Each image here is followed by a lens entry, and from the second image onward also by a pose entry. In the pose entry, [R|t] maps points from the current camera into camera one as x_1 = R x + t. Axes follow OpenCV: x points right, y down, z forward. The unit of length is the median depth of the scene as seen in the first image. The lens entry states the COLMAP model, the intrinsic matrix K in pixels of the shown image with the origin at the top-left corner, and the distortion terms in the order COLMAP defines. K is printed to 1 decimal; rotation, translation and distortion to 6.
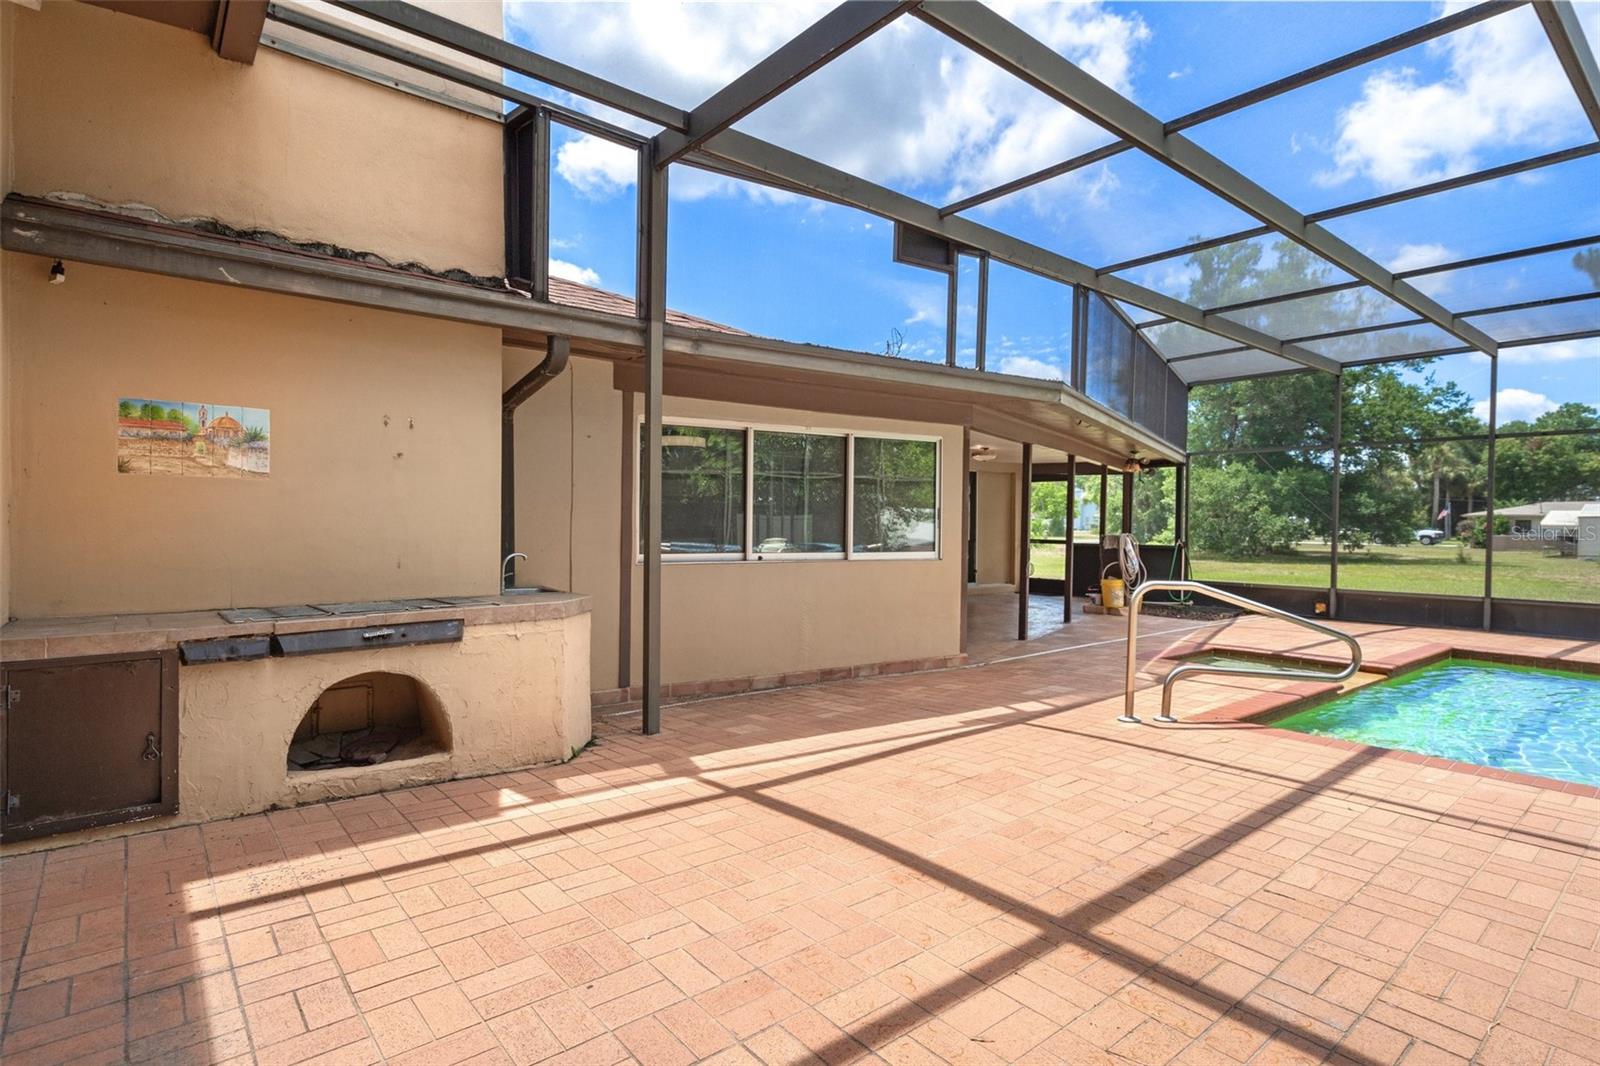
lens RADIAL K [[811.0, 0, 791.3], [0, 811.0, 532.1], [0, 0, 1]] dist [0.003919, 0.001238]
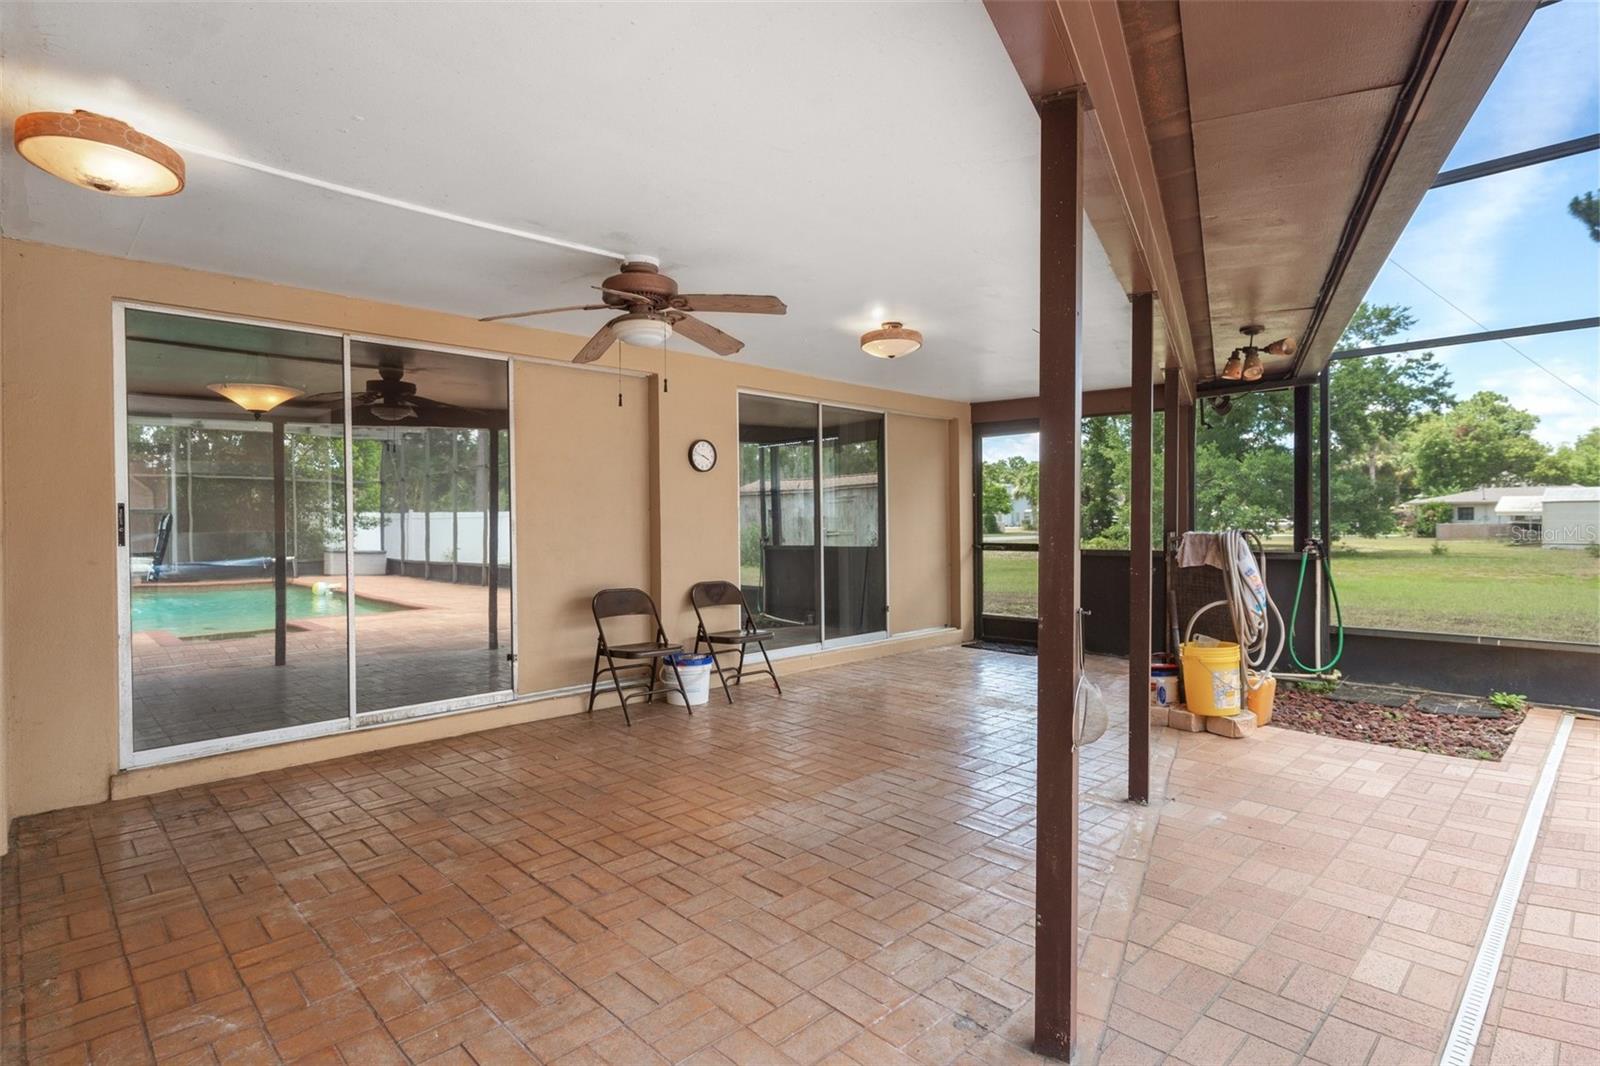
lens RADIAL K [[811.0, 0, 791.3], [0, 811.0, 532.1], [0, 0, 1]] dist [0.003919, 0.001238]
pose [[0.996439, -0.018436, 0.082272, 0.033026], [0.018513, 0.999829, -0.000172, -0.000179], [-0.082255, 0.001694, 0.996610, 0.129893]]
